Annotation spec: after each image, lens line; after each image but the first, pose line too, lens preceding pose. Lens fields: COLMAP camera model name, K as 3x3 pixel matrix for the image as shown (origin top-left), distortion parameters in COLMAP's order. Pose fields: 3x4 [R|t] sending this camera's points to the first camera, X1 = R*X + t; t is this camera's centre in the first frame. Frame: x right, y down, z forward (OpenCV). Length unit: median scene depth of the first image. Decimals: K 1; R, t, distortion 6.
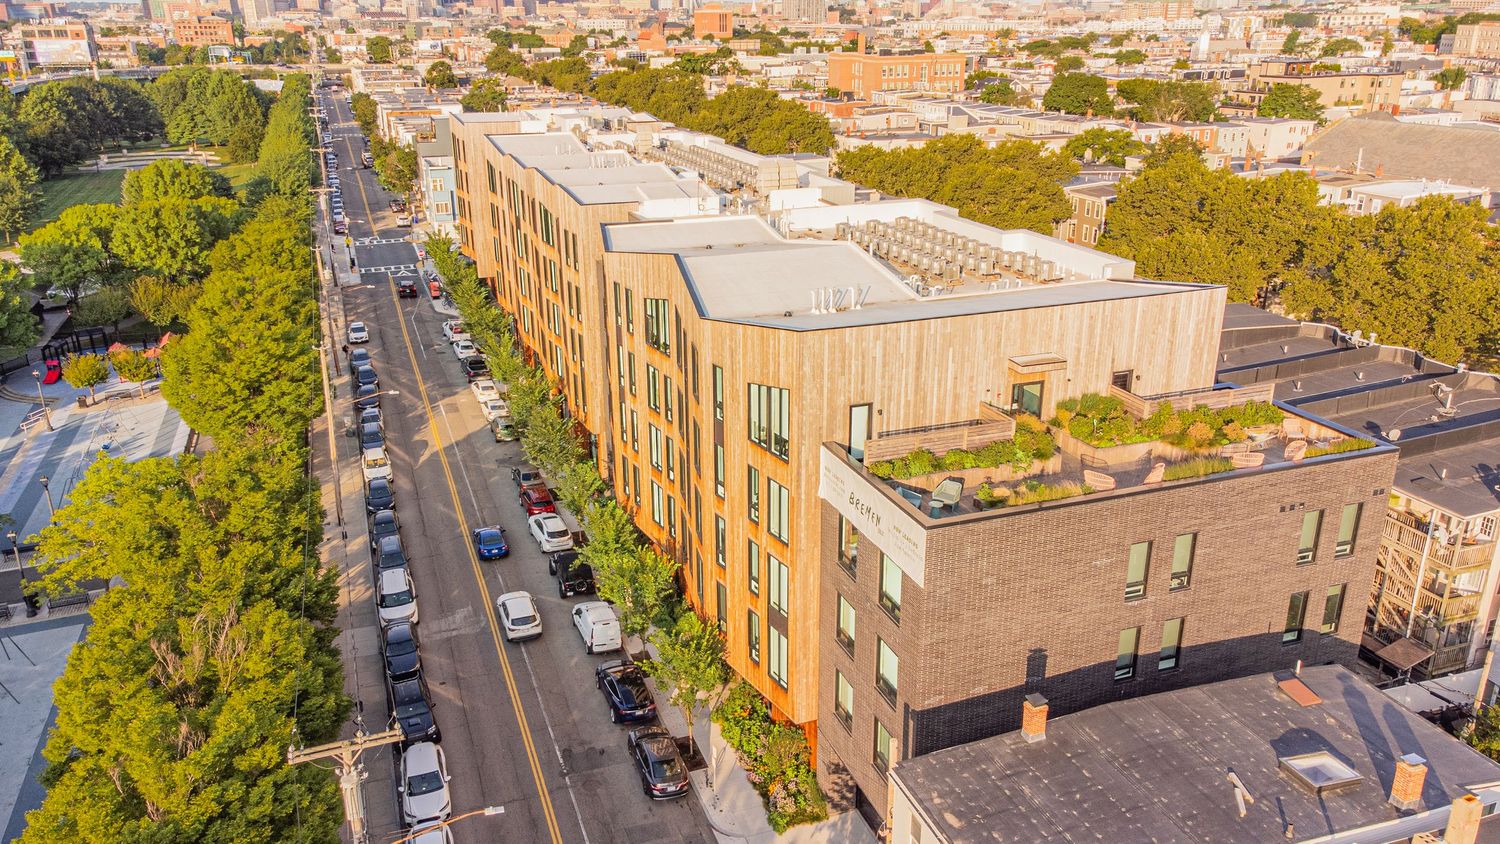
lens RADIAL K [[1108.7, 0, 750.0], [0, 1108.7, 422.0], [0, 0, 1]] dist [0.002679, 0.005340]
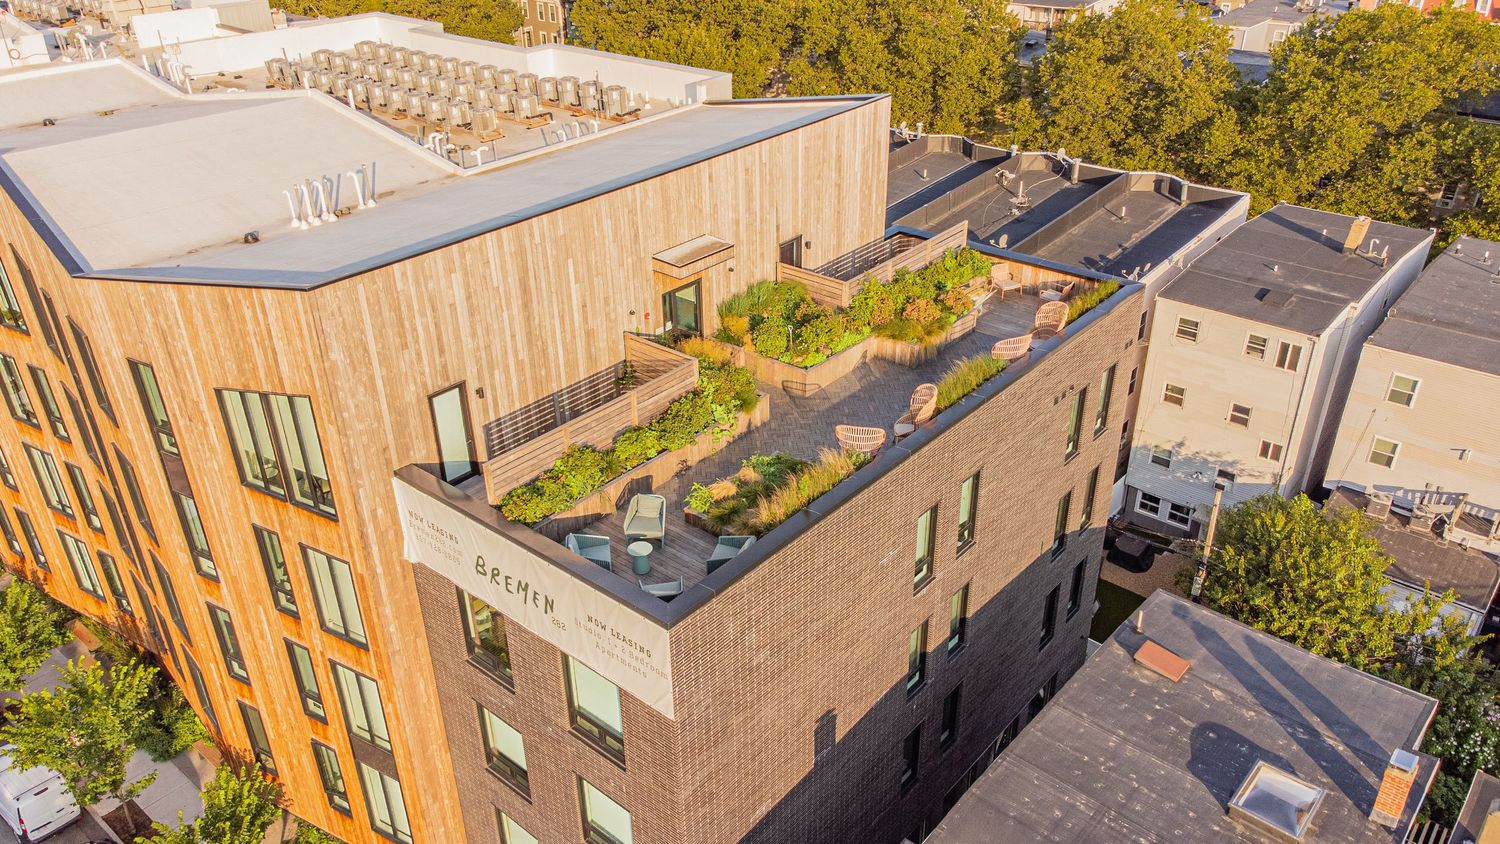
lens RADIAL K [[1112.2, 0, 750.0], [0, 1112.2, 422.0], [0, 0, 1]] dist [0.007786, 0.061551]
pose [[0.871077, -0.245683, 0.425281, -0.010103], [0.176608, 0.964661, 0.195545, -0.078167], [-0.458295, -0.095227, 0.883684, 0.395051]]
